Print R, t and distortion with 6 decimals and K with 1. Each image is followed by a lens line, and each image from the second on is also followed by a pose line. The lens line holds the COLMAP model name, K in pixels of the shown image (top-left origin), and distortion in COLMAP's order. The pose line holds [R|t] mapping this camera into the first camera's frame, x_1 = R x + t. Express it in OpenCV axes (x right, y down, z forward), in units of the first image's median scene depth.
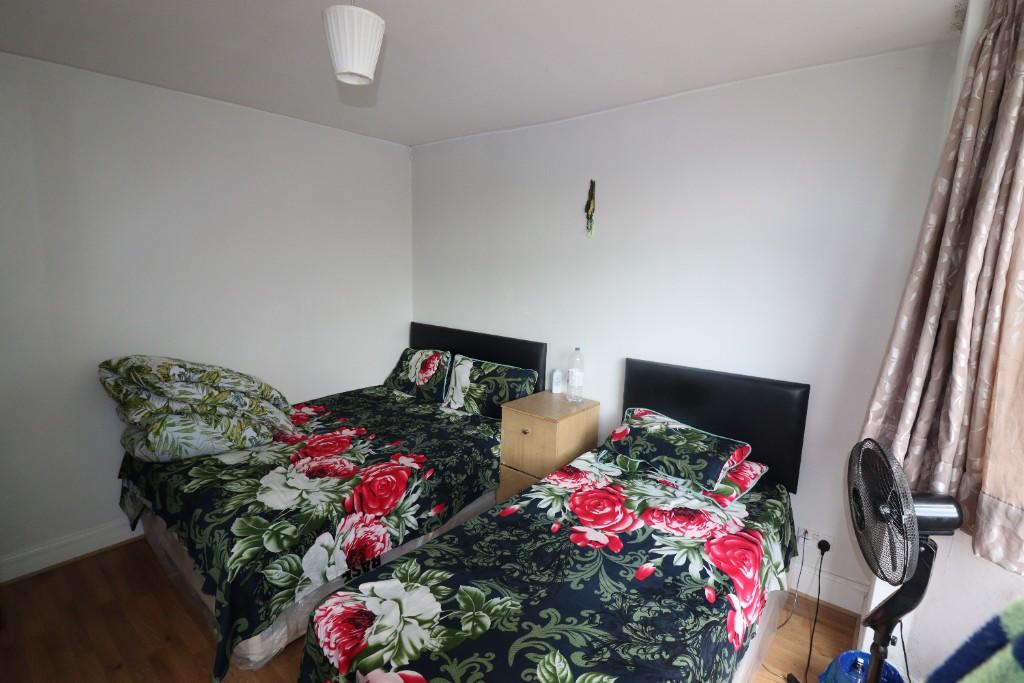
lens RADIAL K [[480.7, 0, 510.7], [0, 480.7, 337.7], [0, 0, 1]] dist [-0.002001, -0.000235]
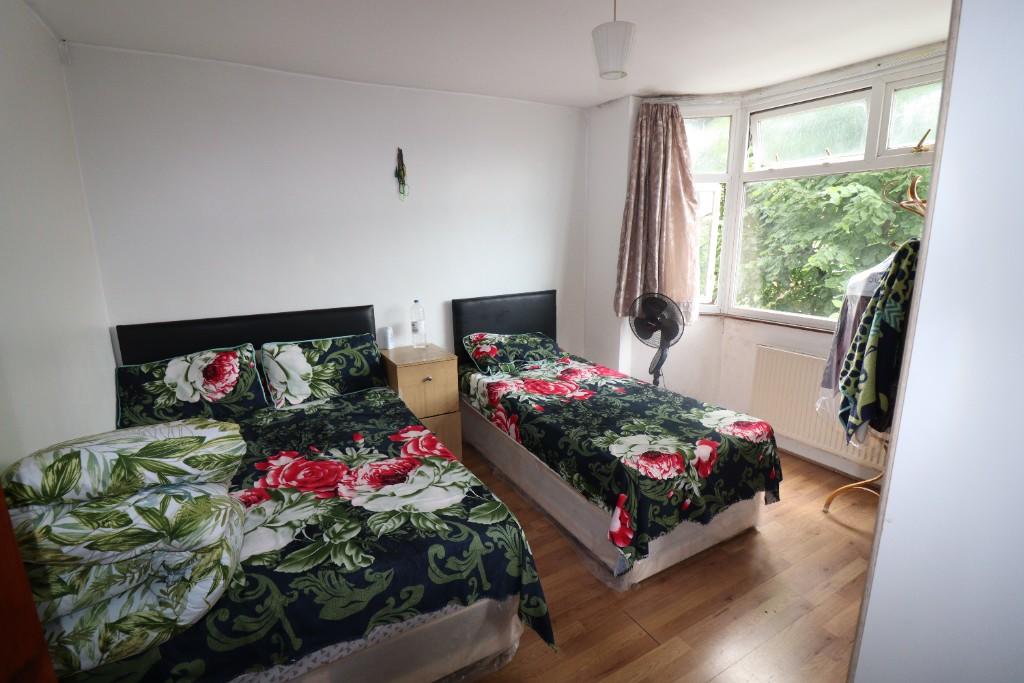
lens RADIAL K [[480.7, 0, 510.7], [0, 480.7, 337.7], [0, 0, 1]] dist [-0.002001, -0.000235]
pose [[0.345046, -0.223792, 0.911515, -0.849647], [0.174535, 0.969518, 0.171964, -0.049295], [-0.922215, 0.099756, 0.373588, 0.394811]]
